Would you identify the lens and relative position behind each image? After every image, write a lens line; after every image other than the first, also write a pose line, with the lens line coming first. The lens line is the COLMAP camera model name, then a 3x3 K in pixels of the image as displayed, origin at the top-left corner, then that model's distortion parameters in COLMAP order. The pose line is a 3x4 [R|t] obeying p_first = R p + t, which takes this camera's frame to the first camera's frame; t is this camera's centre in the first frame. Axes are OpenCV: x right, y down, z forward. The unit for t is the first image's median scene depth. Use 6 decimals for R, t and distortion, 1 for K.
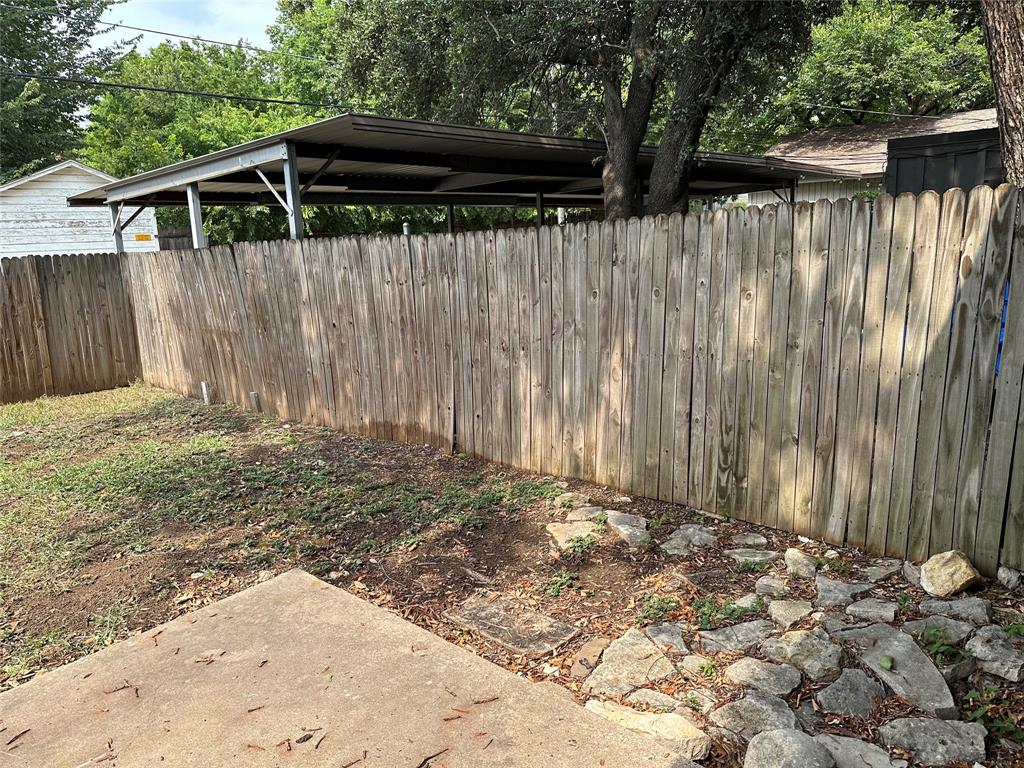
lens RADIAL K [[722.6, 0, 508.4], [0, 722.6, 375.6], [0, 0, 1]] dist [0.081781, -0.122029]
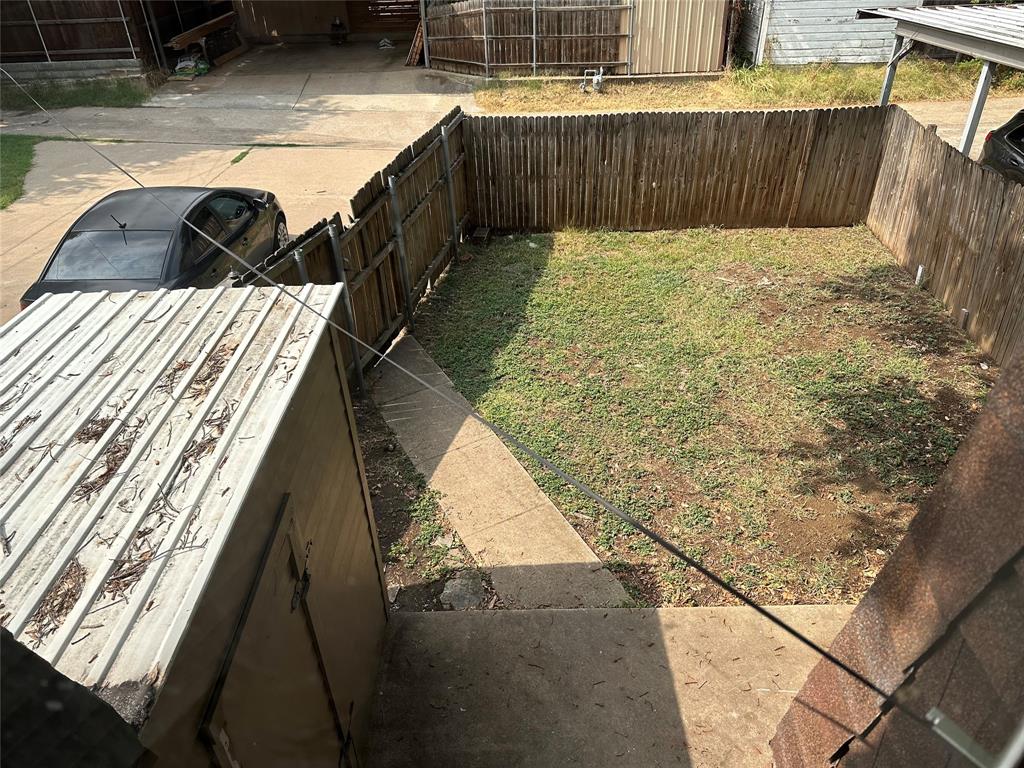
lens RADIAL K [[724.8, 0, 518.7], [0, 724.8, 382.5], [0, 0, 1]] dist [0.083891, -0.123971]
pose [[0.659854, 0.446037, -0.604685, -0.073770], [-0.147471, 0.865975, 0.477848, -0.266271], [0.736780, -0.226137, 0.637195, -0.167116]]
